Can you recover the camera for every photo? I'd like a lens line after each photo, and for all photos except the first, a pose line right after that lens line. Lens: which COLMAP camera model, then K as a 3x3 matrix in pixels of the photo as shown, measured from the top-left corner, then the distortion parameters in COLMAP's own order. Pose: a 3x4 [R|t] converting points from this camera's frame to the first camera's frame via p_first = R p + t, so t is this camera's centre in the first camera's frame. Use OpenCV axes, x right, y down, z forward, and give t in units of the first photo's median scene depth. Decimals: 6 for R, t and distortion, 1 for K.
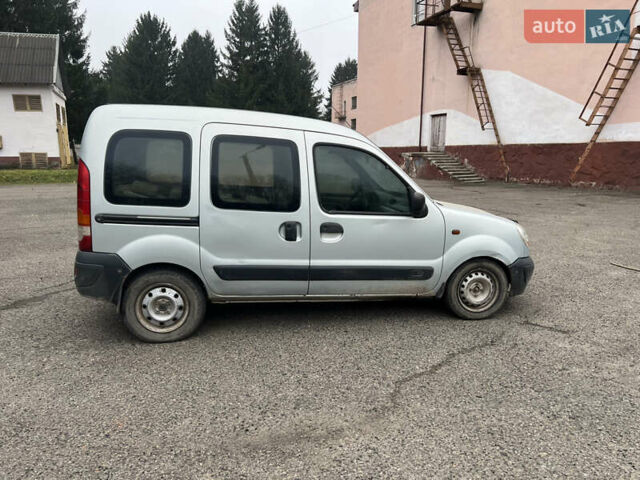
lens RADIAL K [[475.4, 0, 324.5], [0, 475.4, 240.0], [0, 0, 1]] dist [0.045816, -0.050437]
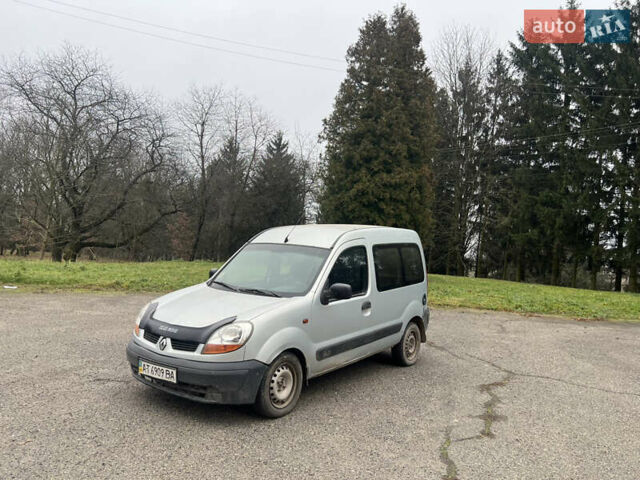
lens RADIAL K [[471.5, 0, 320.0], [0, 471.5, 249.0], [0, 0, 1]] dist [0.052128, -0.074556]
pose [[-0.729191, -0.042410, -0.682995, 0.882666], [-0.194869, 0.969623, 0.147841, -0.401657], [0.655978, 0.240898, -0.715305, 2.049247]]
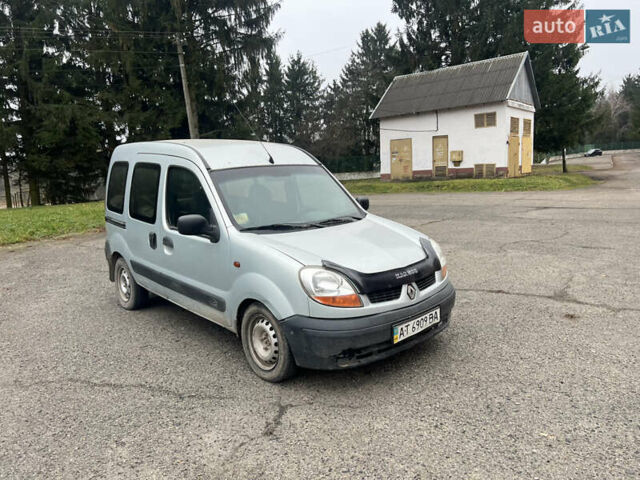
lens RADIAL K [[475.1, 0, 324.3], [0, 475.1, 237.1], [0, 0, 1]] dist [0.046351, -0.052089]
pose [[0.517870, 0.099983, -0.849597, 1.029346], [-0.117027, 0.992090, 0.045418, -0.116238], [0.847417, 0.075905, 0.525474, 0.653209]]
